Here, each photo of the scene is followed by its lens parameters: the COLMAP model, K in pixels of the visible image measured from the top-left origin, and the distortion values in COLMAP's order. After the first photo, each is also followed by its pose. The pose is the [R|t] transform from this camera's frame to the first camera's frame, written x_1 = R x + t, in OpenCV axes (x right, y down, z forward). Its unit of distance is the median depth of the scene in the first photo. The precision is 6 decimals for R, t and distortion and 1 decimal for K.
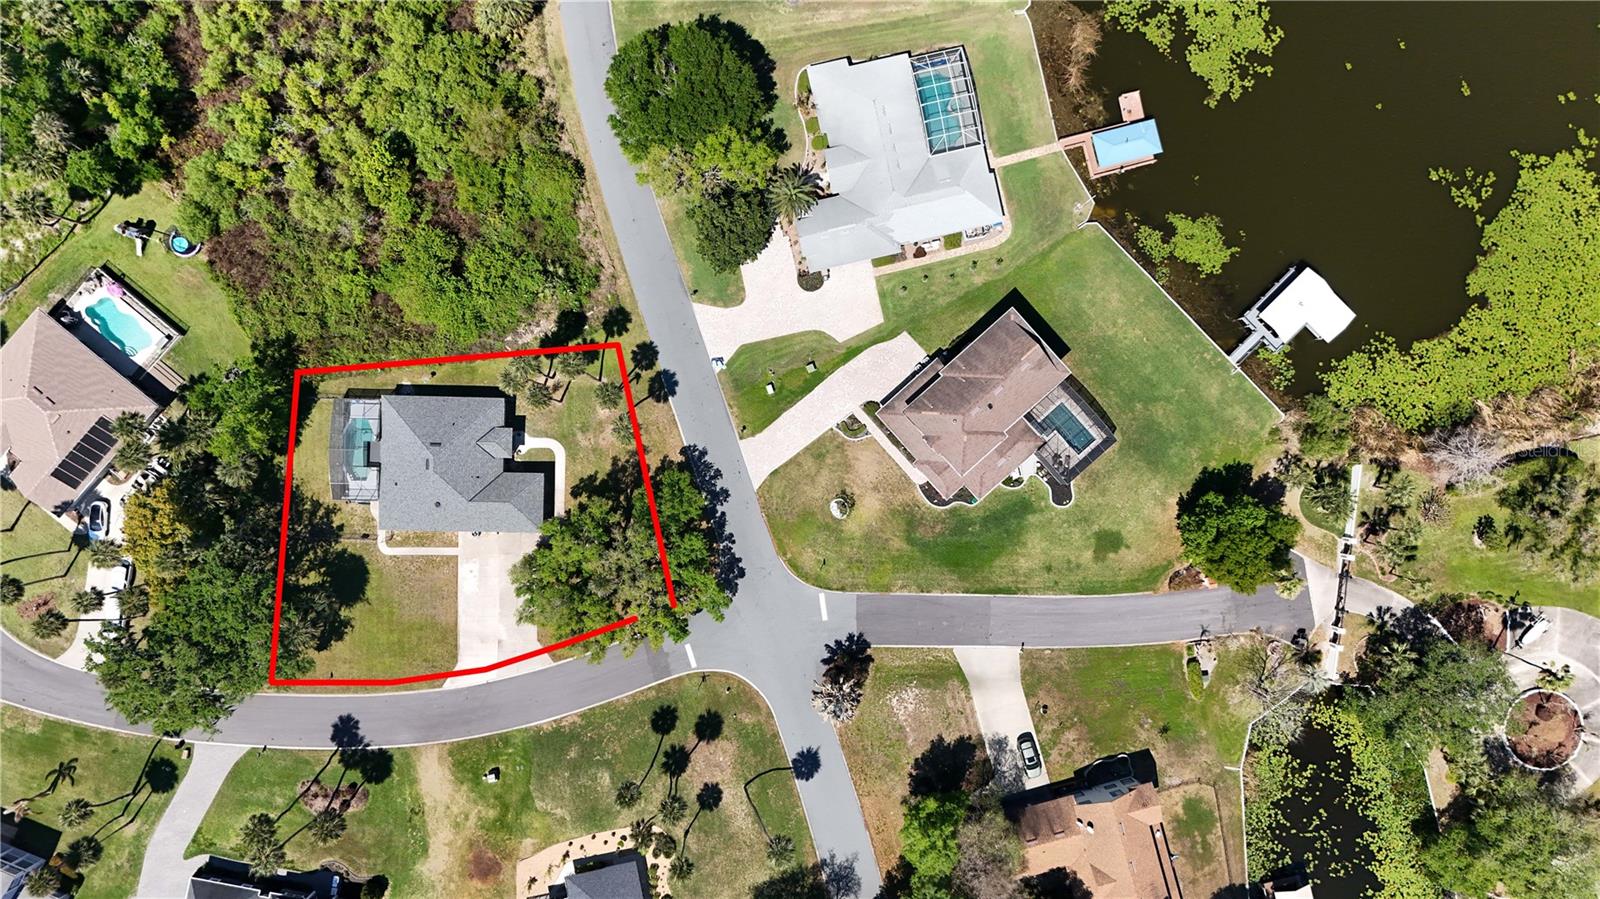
lens RADIAL K [[1165.1, 0, 800.0], [0, 1165.1, 449.5], [0, 0, 1]] dist [0.082440, -0.086040]
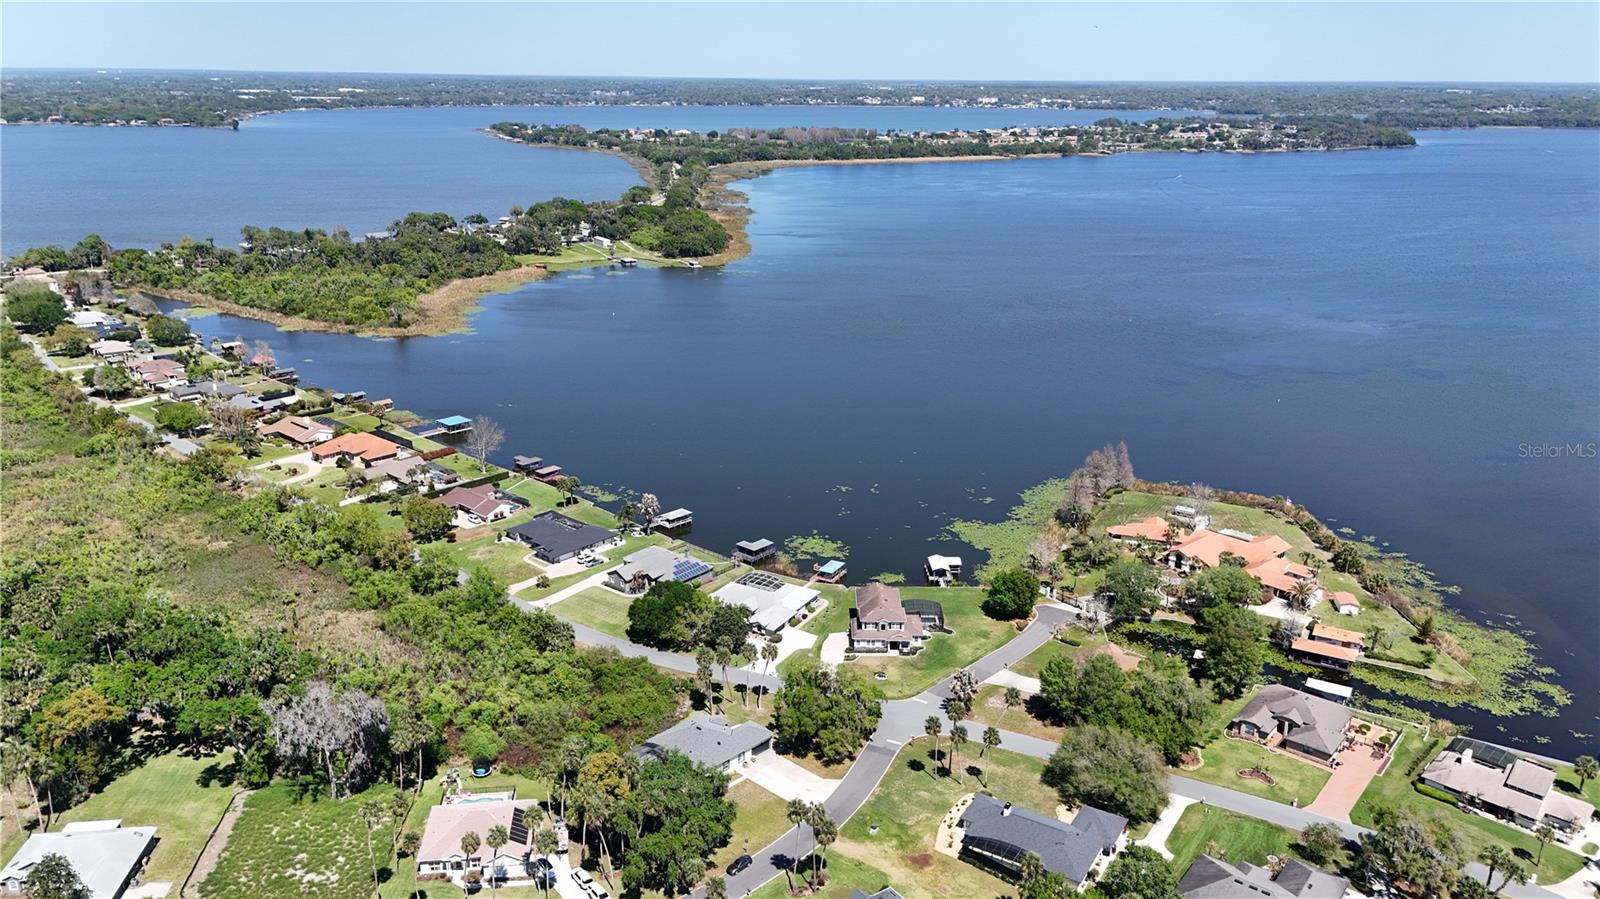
lens RADIAL K [[1165.1, 0, 800.0], [0, 1165.1, 449.5], [0, 0, 1]] dist [0.082440, -0.086040]
pose [[0.676987, -0.238640, 0.696232, -1.196831], [0.735928, 0.206791, -0.644707, 1.029570], [0.009878, 0.948835, 0.315616, 0.116828]]
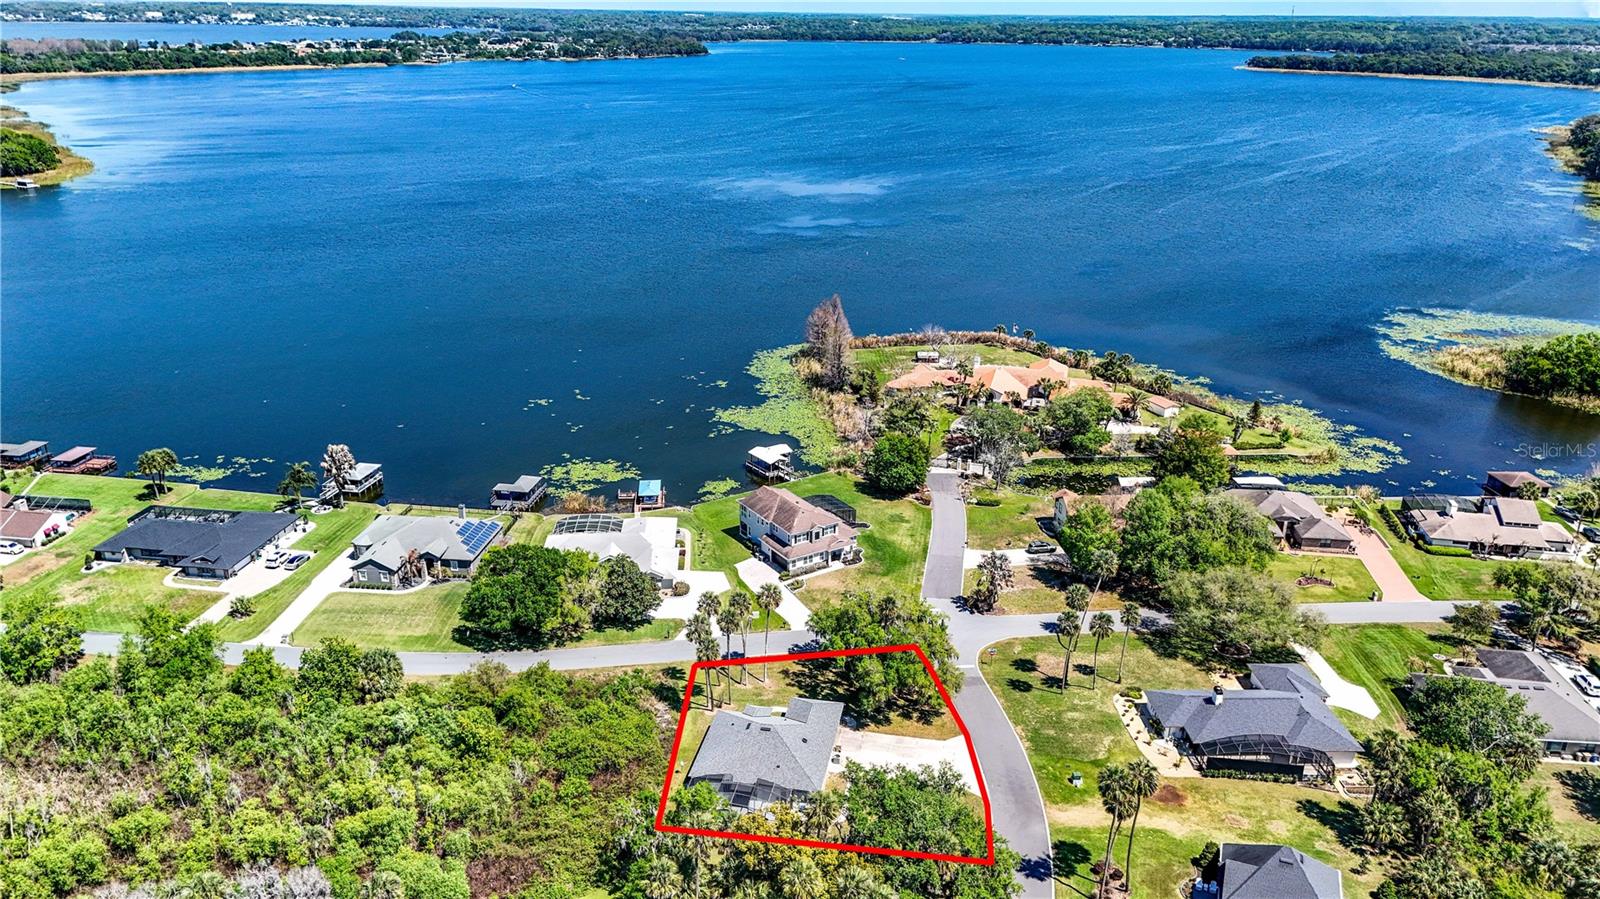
lens RADIAL K [[1165.1, 0, 800.0], [0, 1165.1, 449.5], [0, 0, 1]] dist [0.082440, -0.086040]
pose [[0.160241, -0.365634, 0.916862, -1.124952], [0.987074, 0.062152, -0.147726, 0.173896], [-0.002971, 0.928681, 0.370866, 0.357909]]
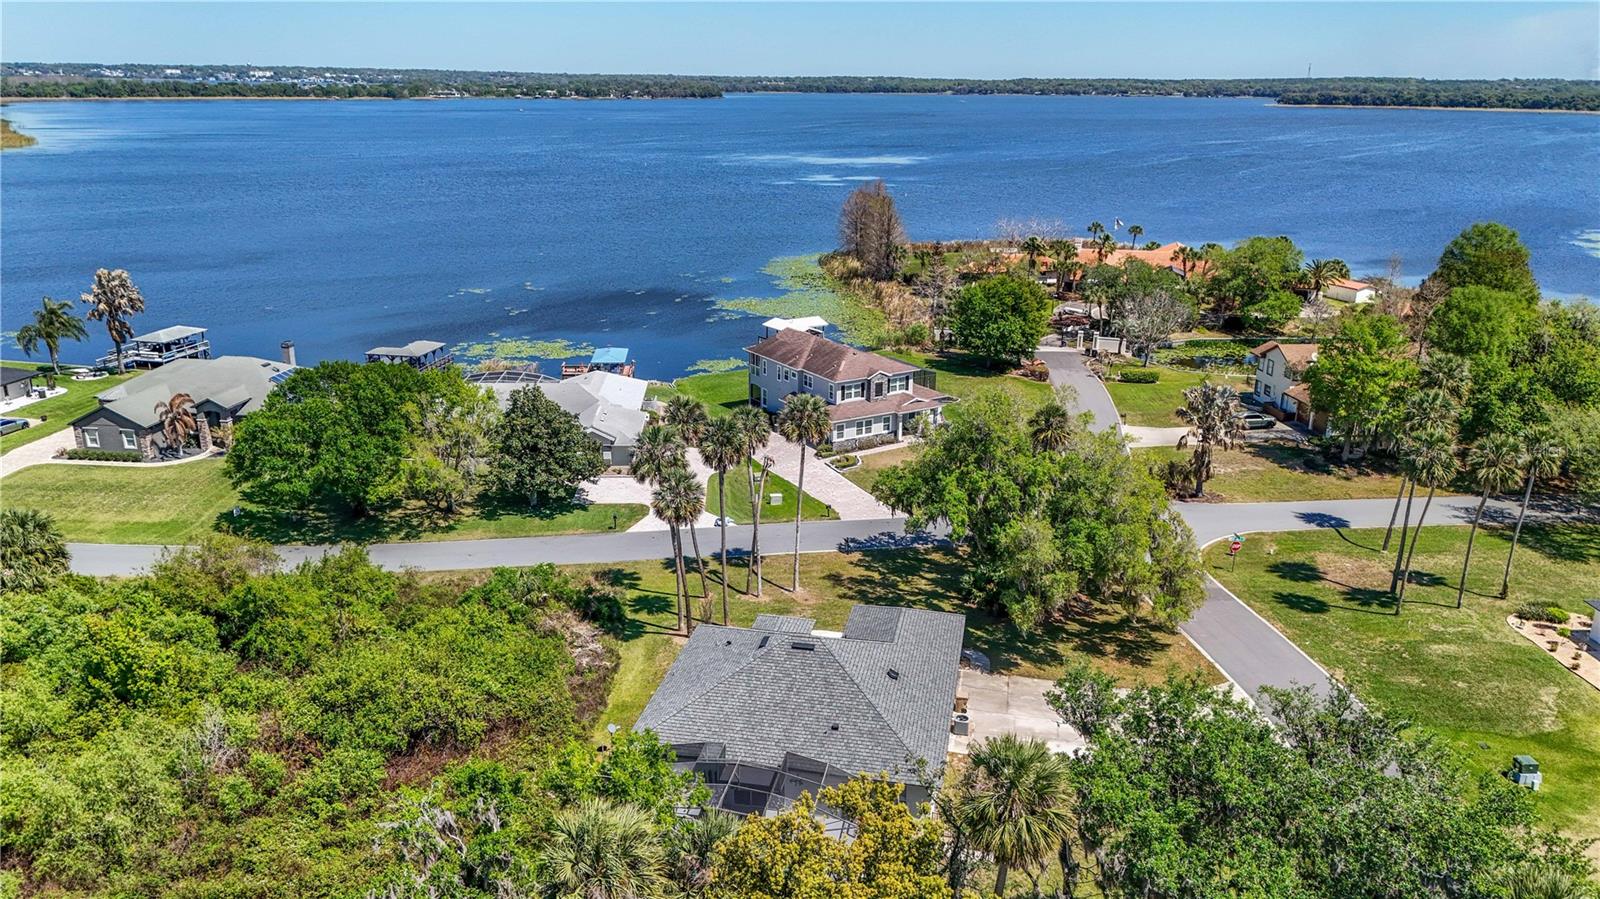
lens RADIAL K [[1172.0, 0, 803.7], [0, 1172.0, 447.7], [0, 0, 1]] dist [0.059281, -0.052082]
pose [[0.168452, -0.313348, 0.934579, -0.682087], [0.985698, 0.058163, -0.158165, 0.076403], [-0.004797, 0.947856, 0.318664, 0.743071]]
